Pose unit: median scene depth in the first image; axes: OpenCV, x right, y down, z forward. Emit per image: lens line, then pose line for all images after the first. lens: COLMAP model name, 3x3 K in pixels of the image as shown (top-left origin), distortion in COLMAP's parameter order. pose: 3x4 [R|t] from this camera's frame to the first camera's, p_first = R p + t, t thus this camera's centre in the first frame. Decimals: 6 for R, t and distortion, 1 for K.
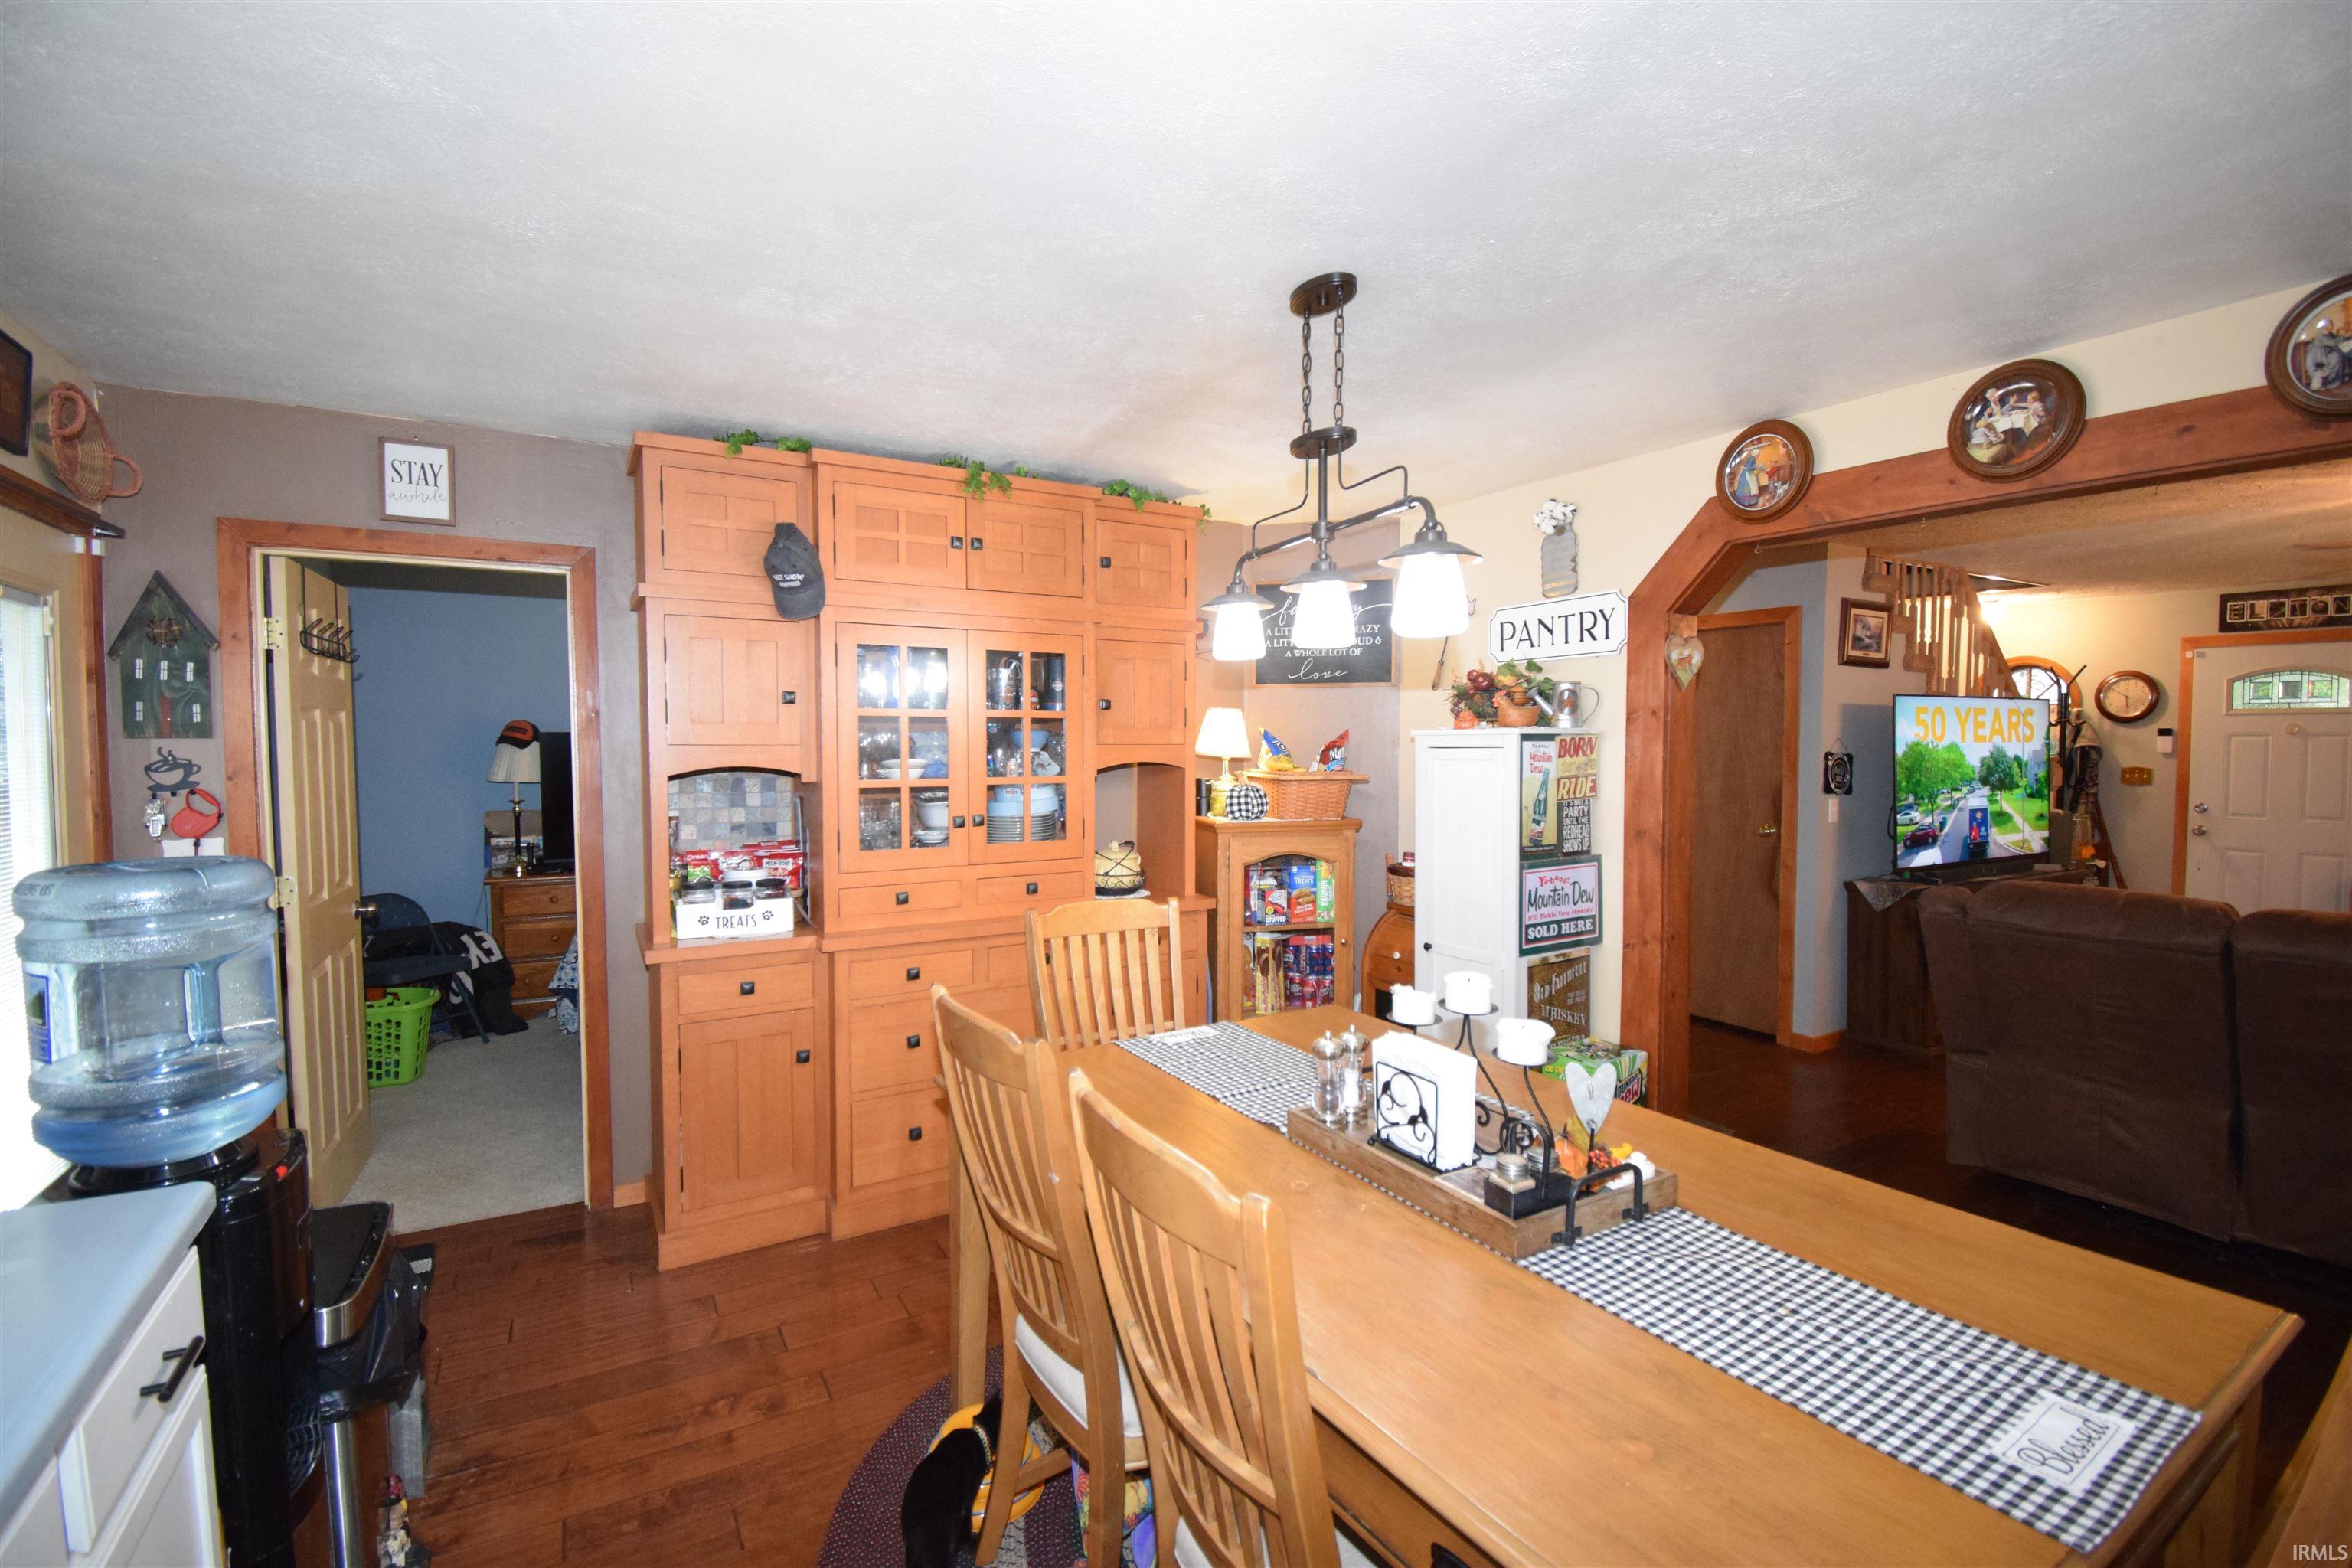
lens RADIAL K [[1030.8, 0, 1172.1], [0, 1030.8, 776.5], [0, 0, 1]] dist [-0.000645, -0.014094]
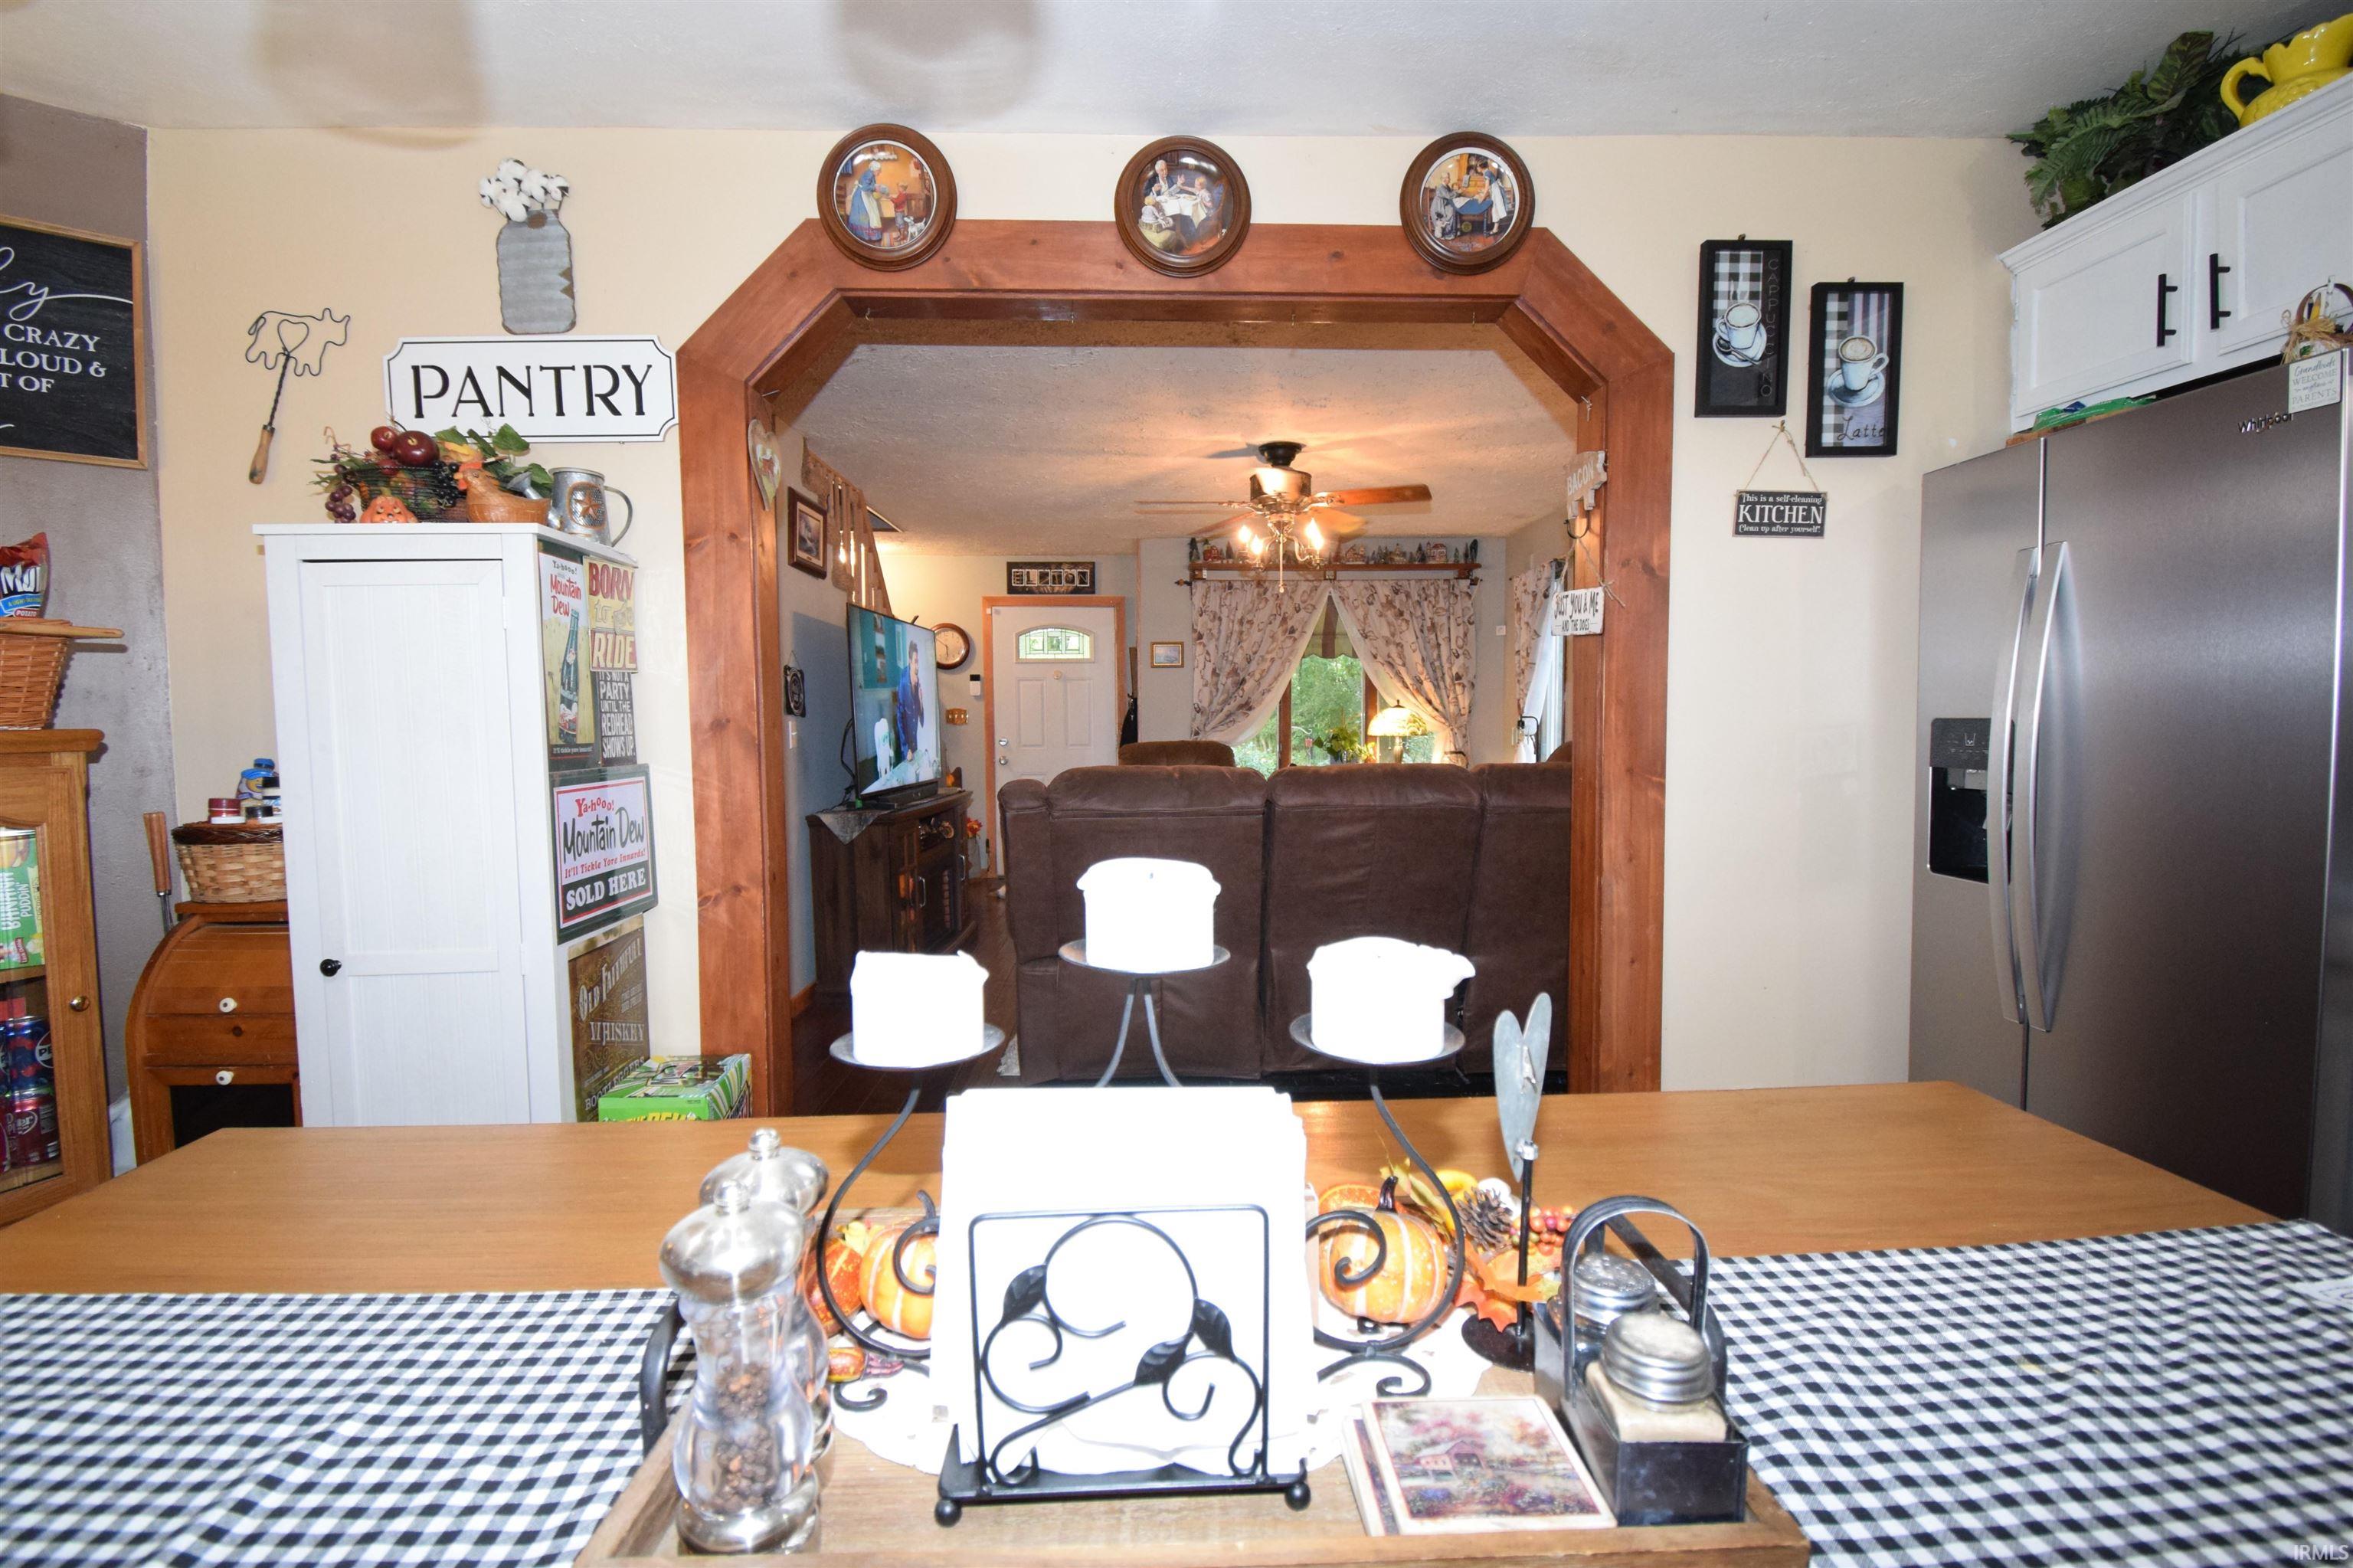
lens RADIAL K [[1079.2, 0, 1176.9], [0, 1079.2, 796.0], [0, 0, 1]] dist [0.013289, -0.021992]
pose [[0.471591, -0.060705, 0.879726, -0.011676], [0.038964, 0.998088, 0.047986, 0.078035], [-0.880956, 0.011648, 0.473054, 0.417583]]
